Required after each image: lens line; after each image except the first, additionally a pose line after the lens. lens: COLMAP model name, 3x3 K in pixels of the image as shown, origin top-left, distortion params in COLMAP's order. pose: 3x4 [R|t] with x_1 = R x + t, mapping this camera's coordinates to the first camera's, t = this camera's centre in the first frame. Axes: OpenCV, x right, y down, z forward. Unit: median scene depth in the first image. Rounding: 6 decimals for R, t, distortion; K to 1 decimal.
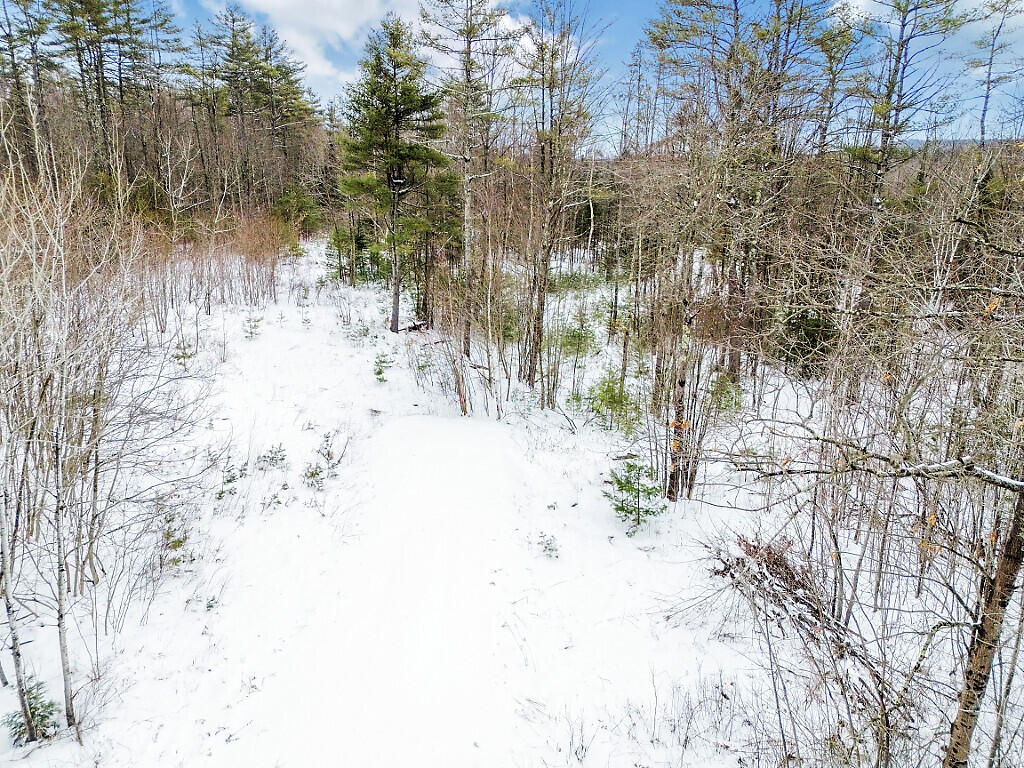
lens RADIAL K [[717.2, 0, 511.4], [0, 717.2, 383.9], [0, 0, 1]] dist [0.052293, -0.033800]
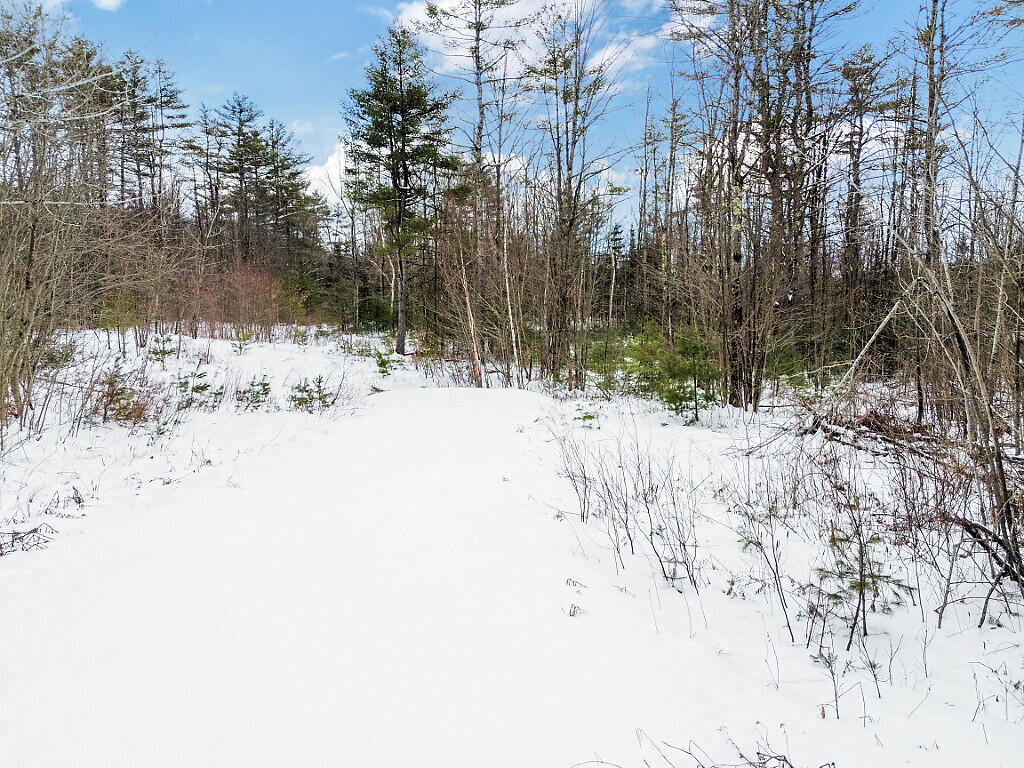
lens RADIAL K [[776.9, 0, 512.7], [0, 776.9, 384.0], [0, 0, 1]] dist [0.031711, 0.000998]
pose [[0.999326, -0.031775, -0.018361, -0.006497], [0.027558, 0.980153, -0.196317, 0.154085], [0.024234, 0.195679, 0.980369, 0.062640]]
